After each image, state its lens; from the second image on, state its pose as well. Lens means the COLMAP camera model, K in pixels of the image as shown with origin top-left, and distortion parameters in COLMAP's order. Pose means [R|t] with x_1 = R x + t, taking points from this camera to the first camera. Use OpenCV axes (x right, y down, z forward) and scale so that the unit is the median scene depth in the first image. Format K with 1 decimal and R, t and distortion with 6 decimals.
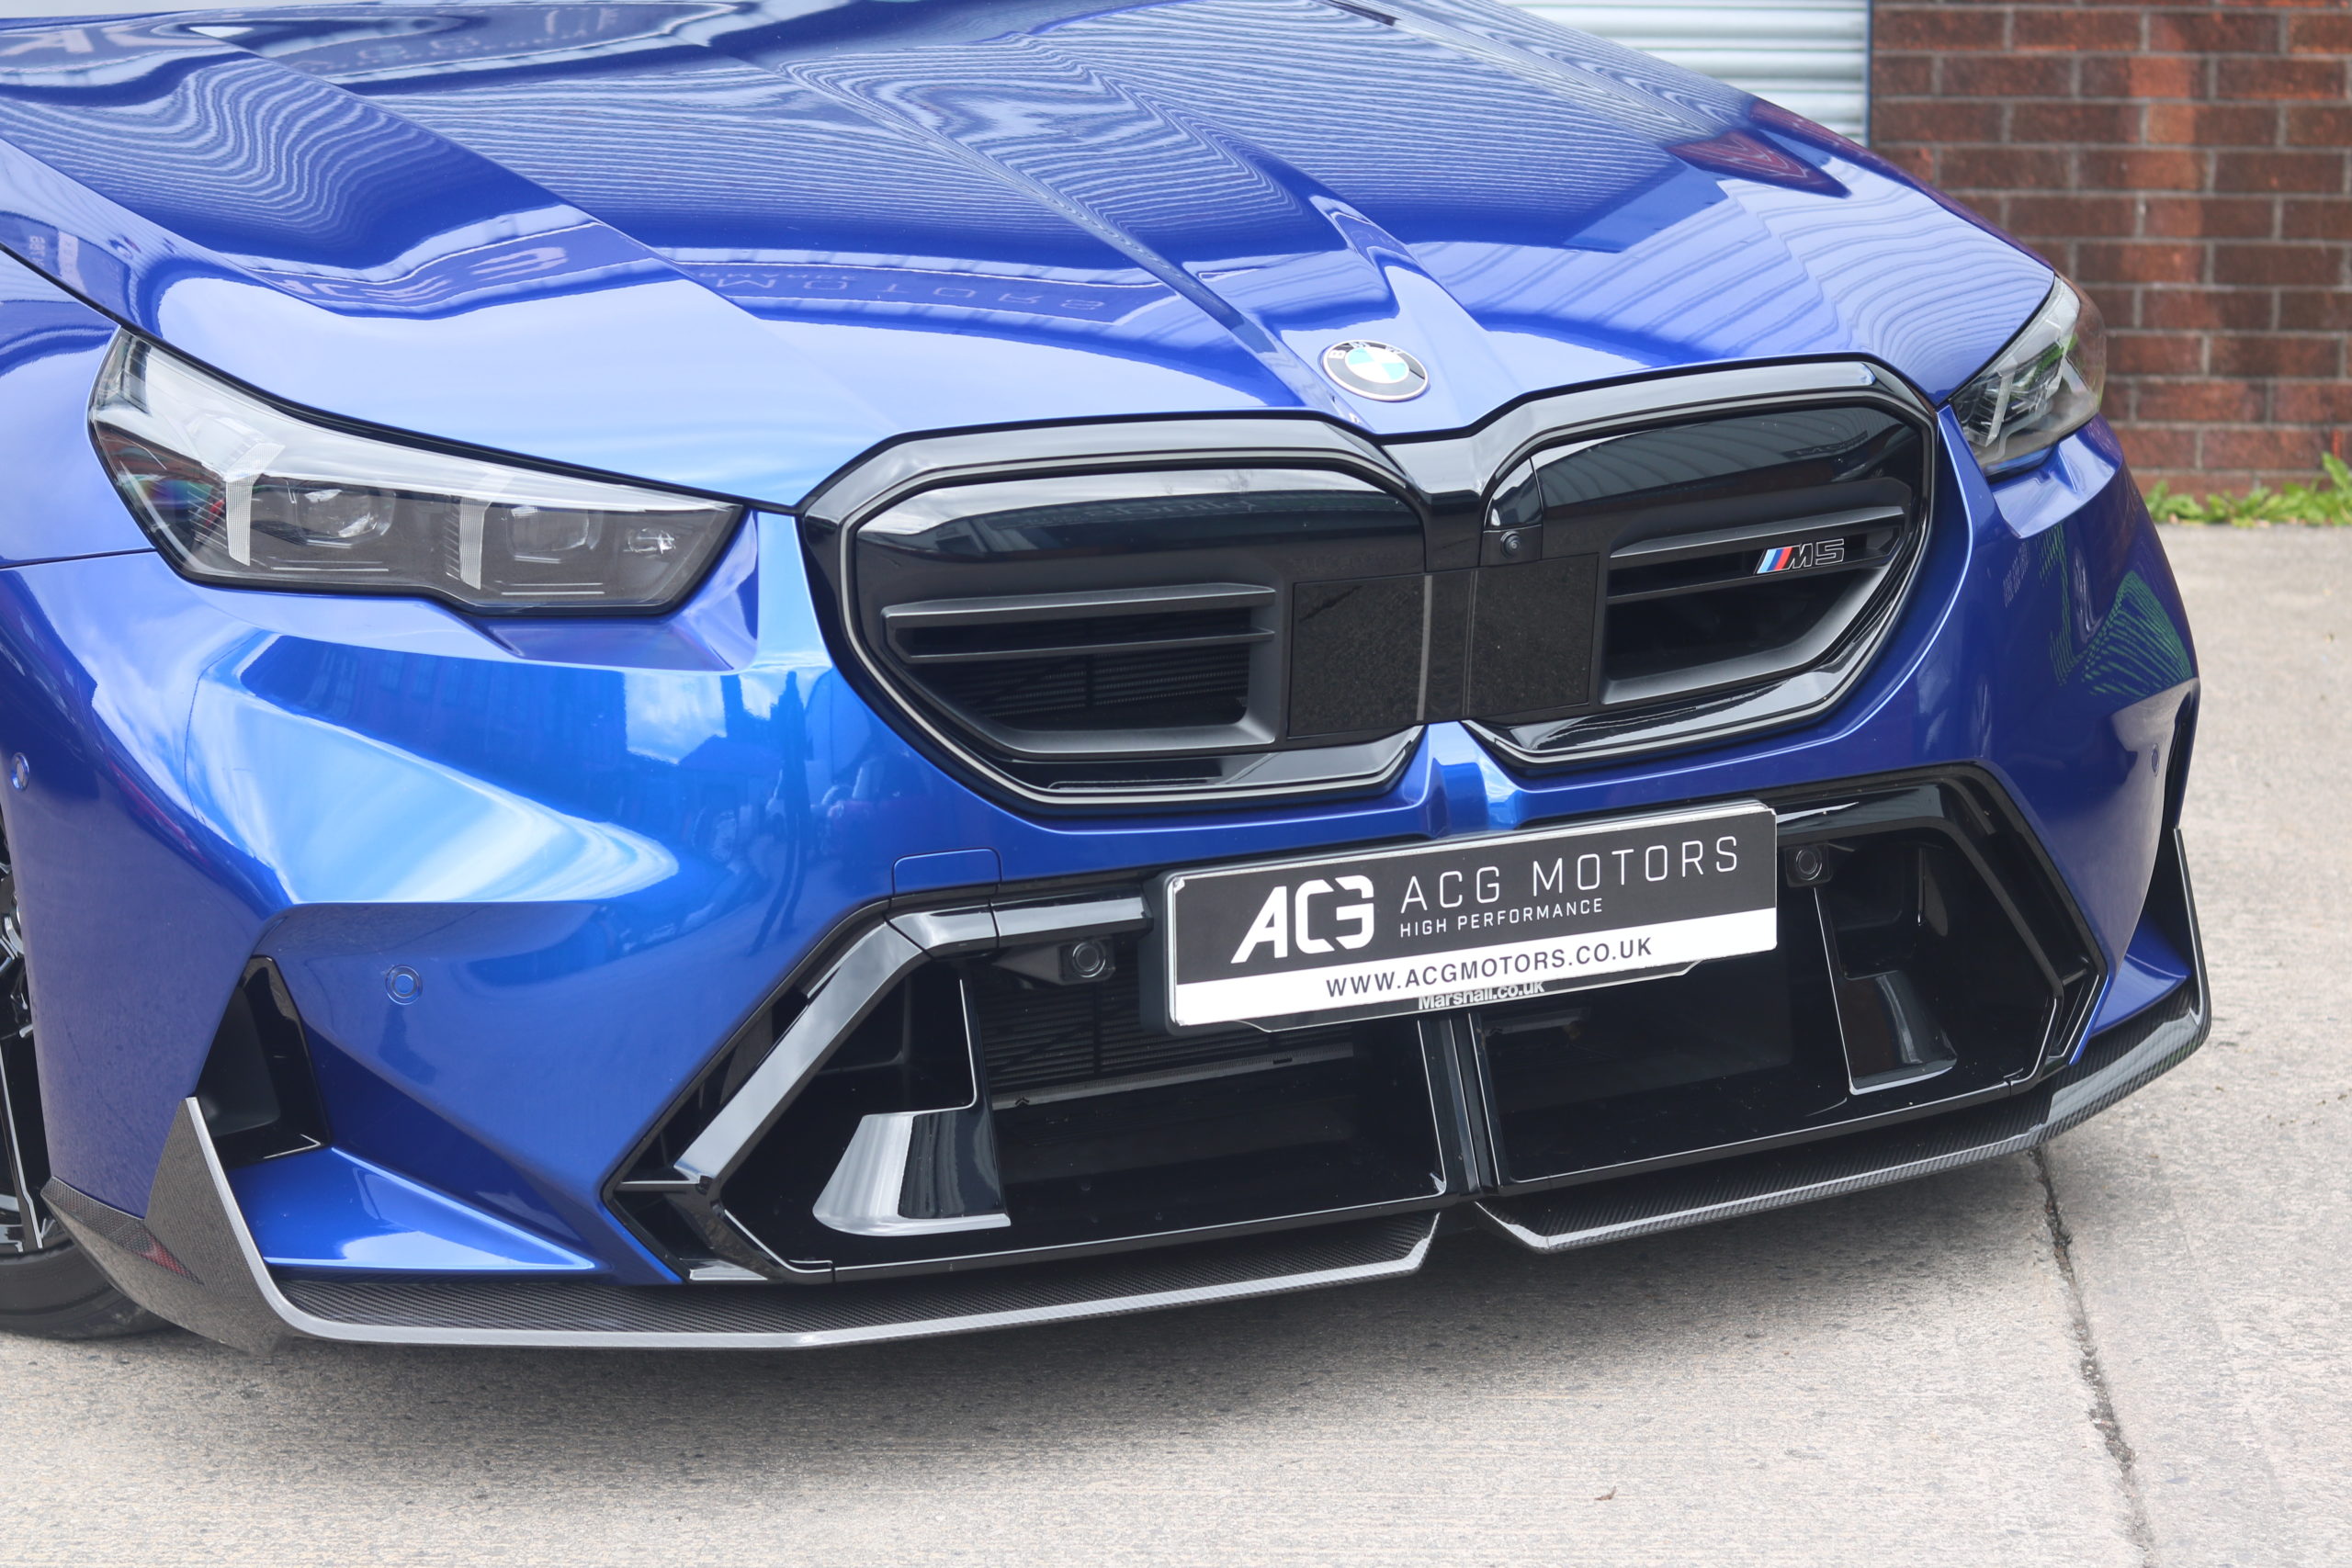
lens RADIAL K [[5488.3, 0, 1328.8], [0, 5488.3, 696.5], [0, 0, 1]] dist [-0.048044, -0.314104]
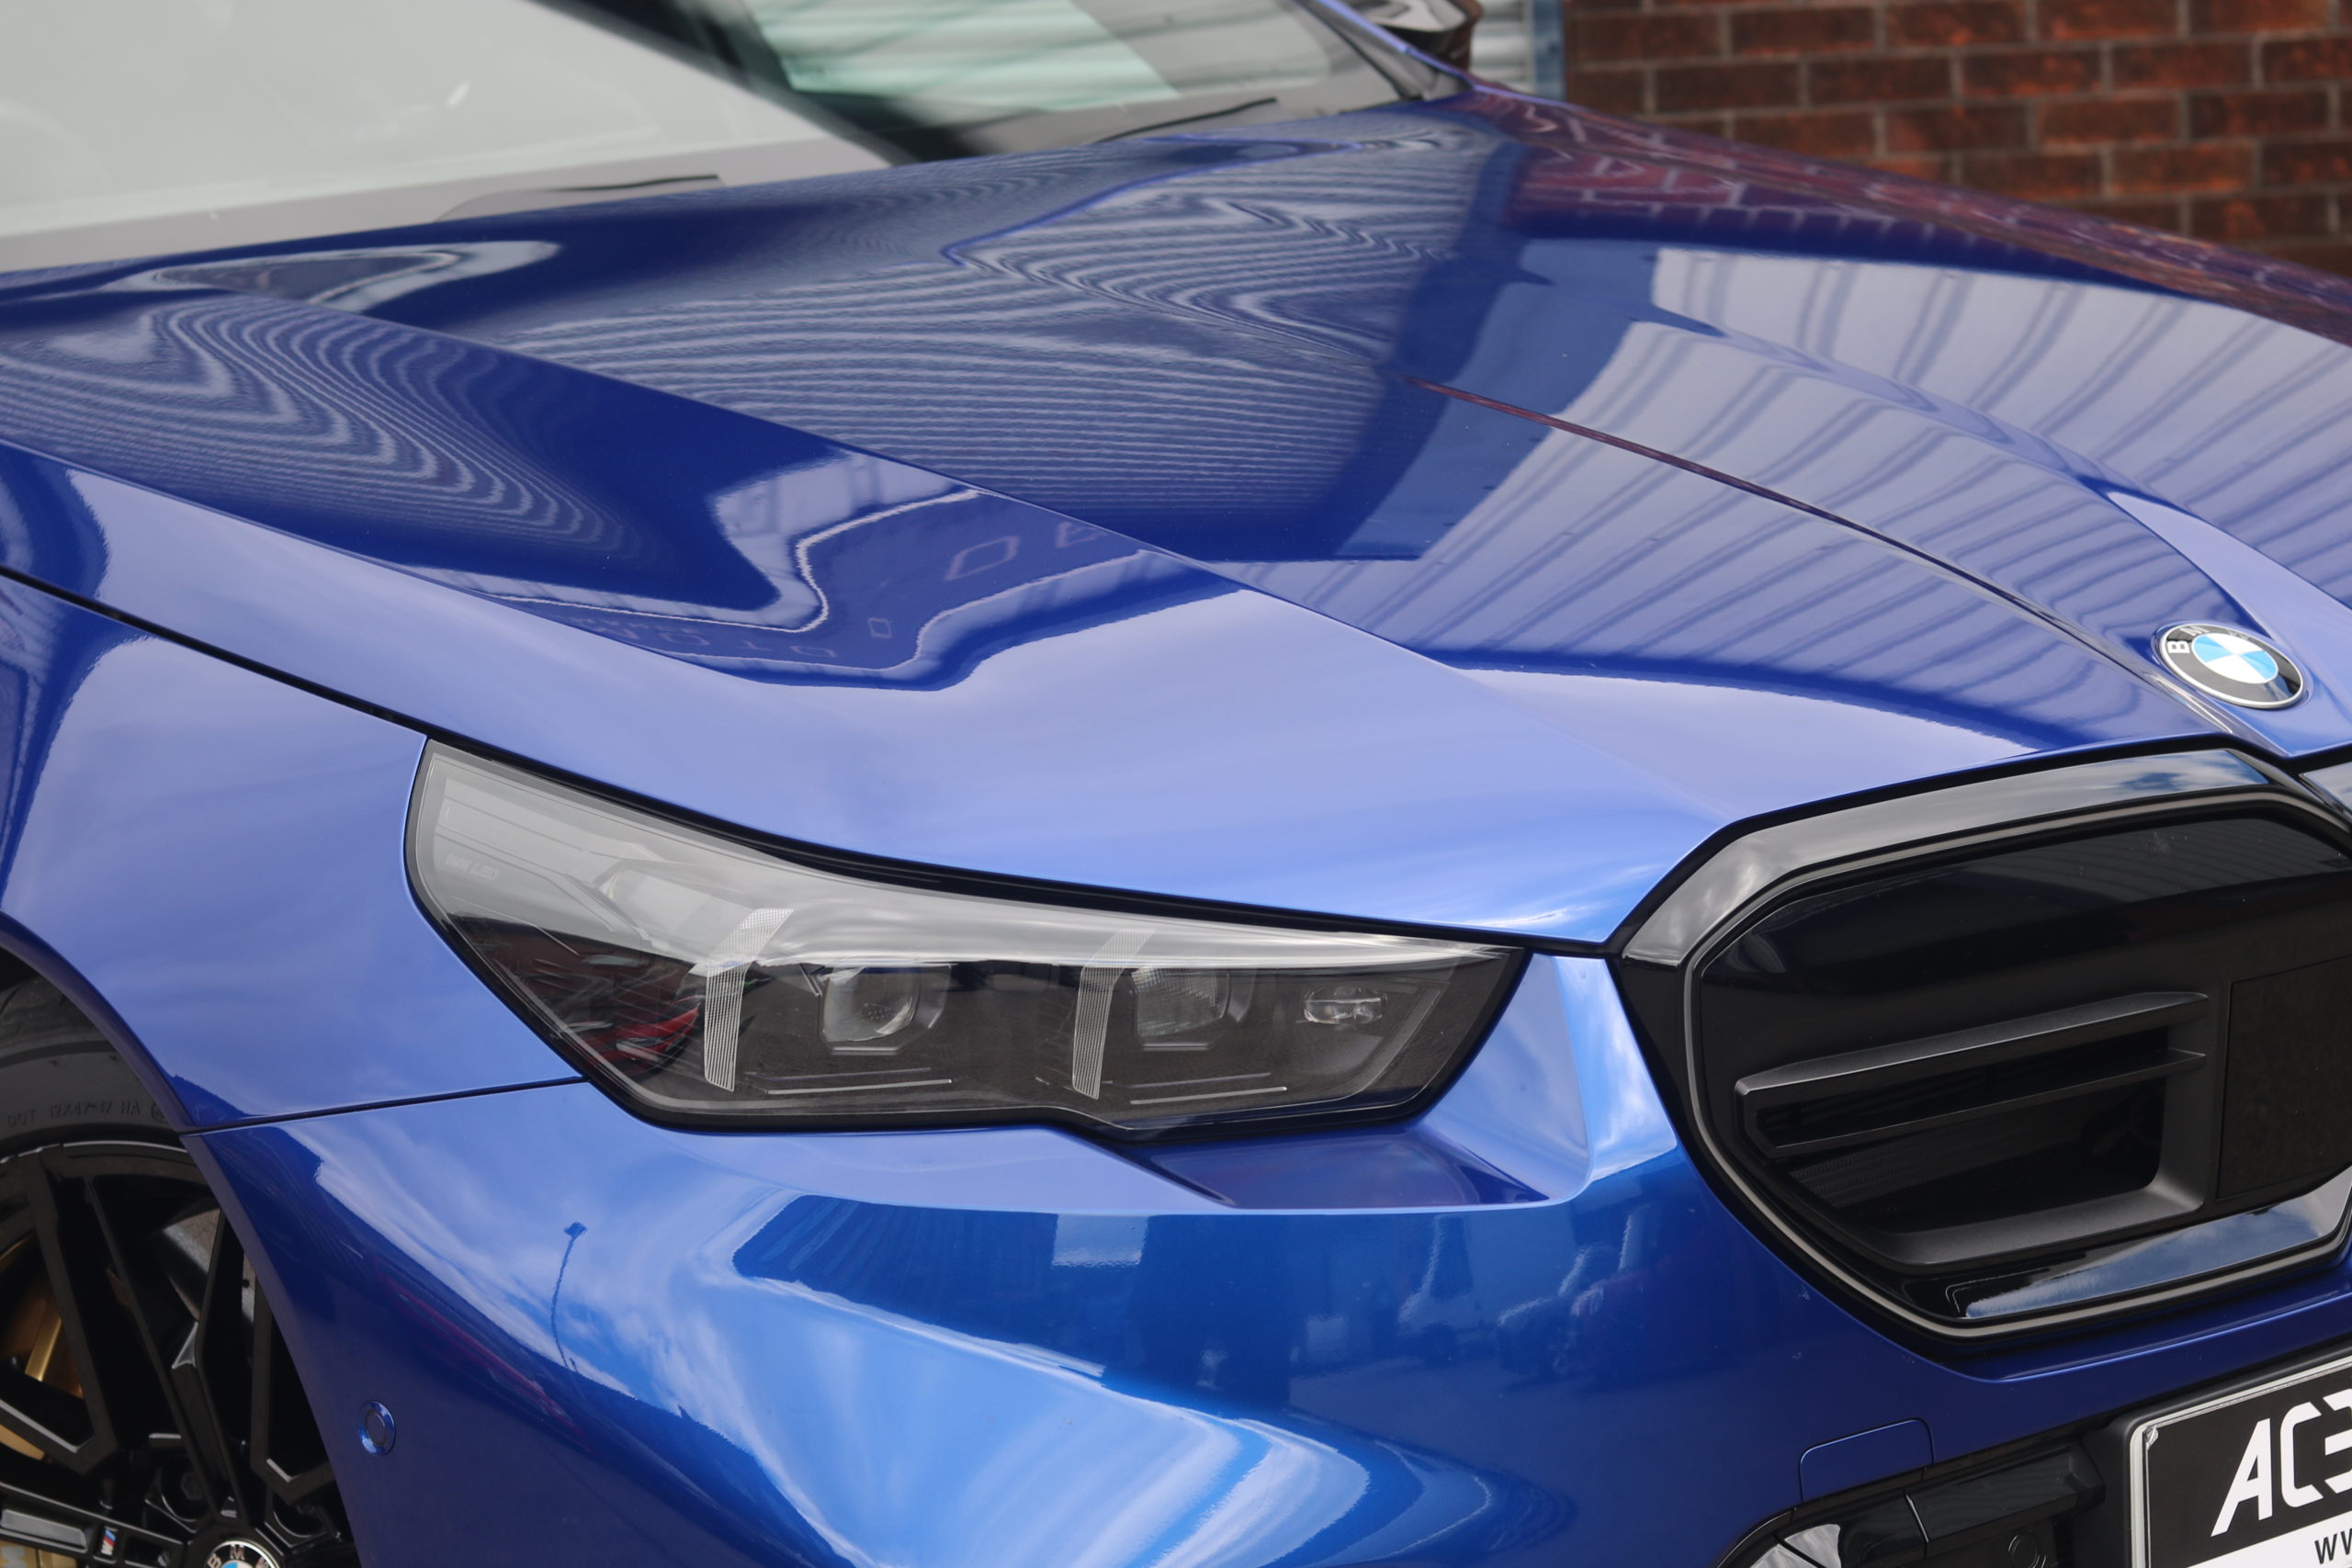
lens RADIAL K [[5488.3, 0, 1328.8], [0, 5488.3, 696.5], [0, 0, 1]] dist [-0.048044, -0.314104]
pose [[0.978764, -0.075570, 0.190553, -0.242920], [0.079569, 0.996739, -0.013413, -0.055438], [-0.188918, 0.028290, 0.981585, 0.323748]]
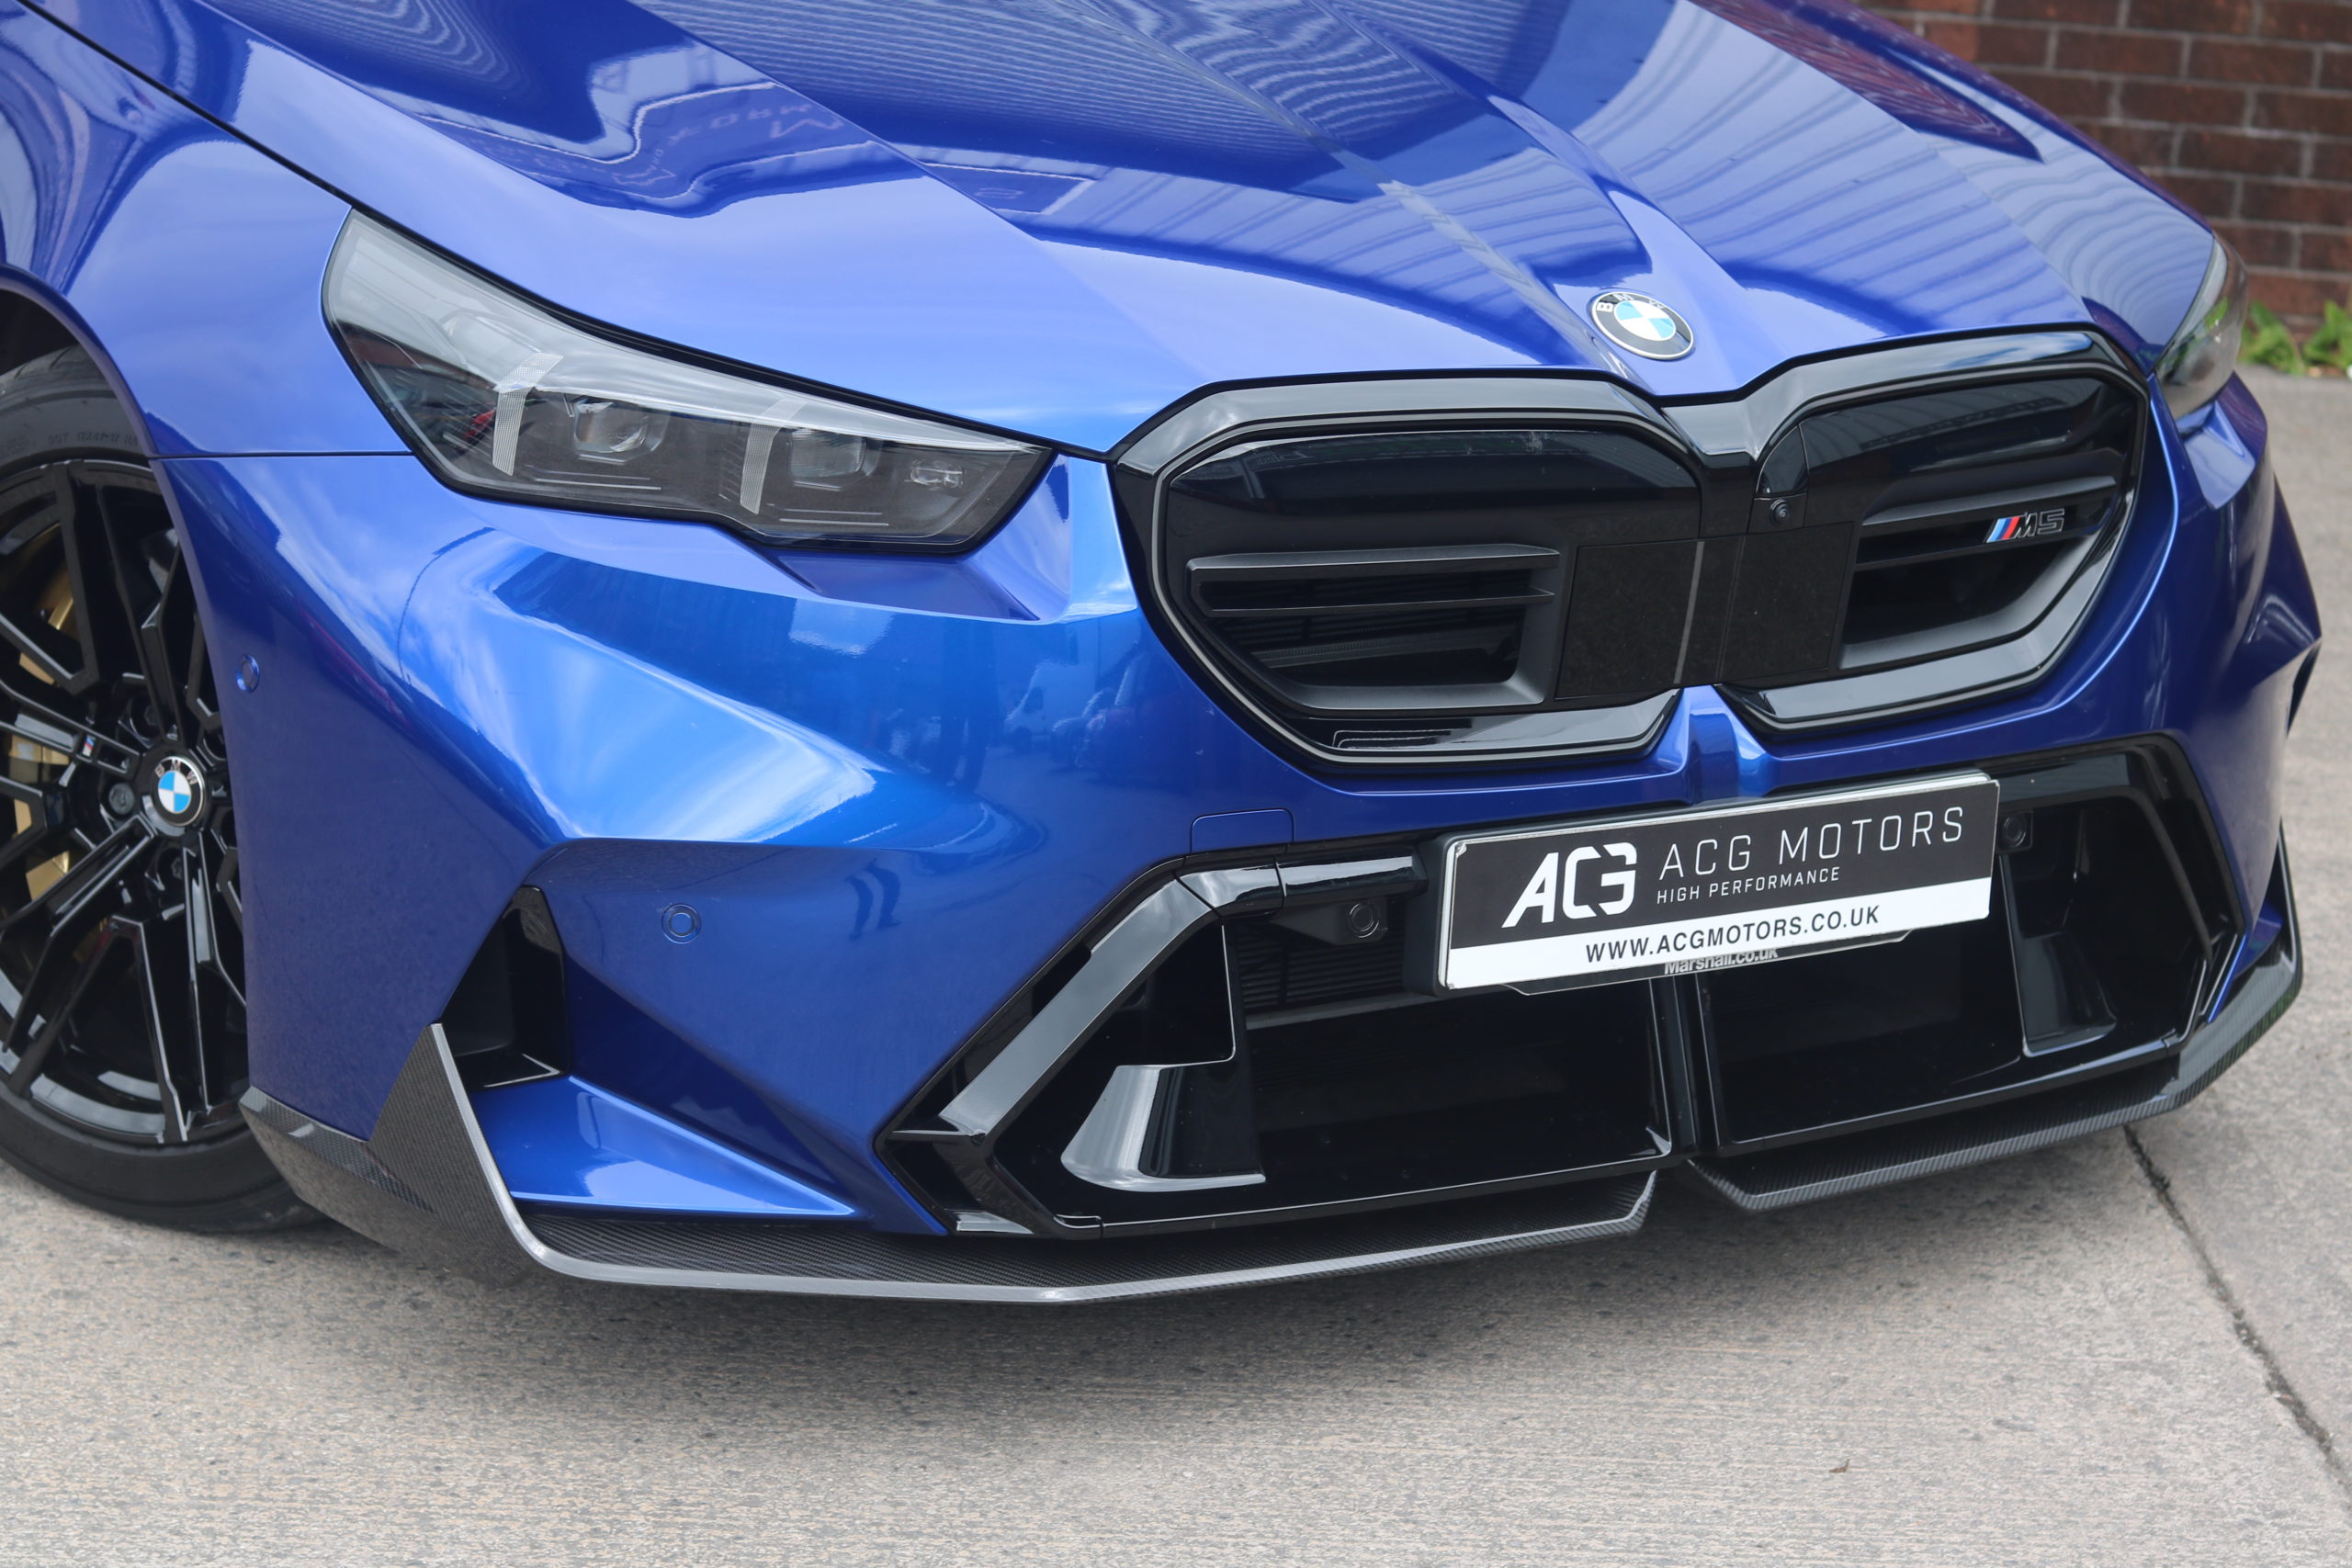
lens RADIAL K [[5488.3, 0, 1328.8], [0, 5488.3, 696.5], [0, 0, 1]] dist [-0.048044, -0.314104]
pose [[0.991282, 0.045111, 0.123791, -0.167523], [-0.053088, 0.996668, 0.061918, -0.051141], [-0.120585, -0.067950, 0.990375, 0.021816]]
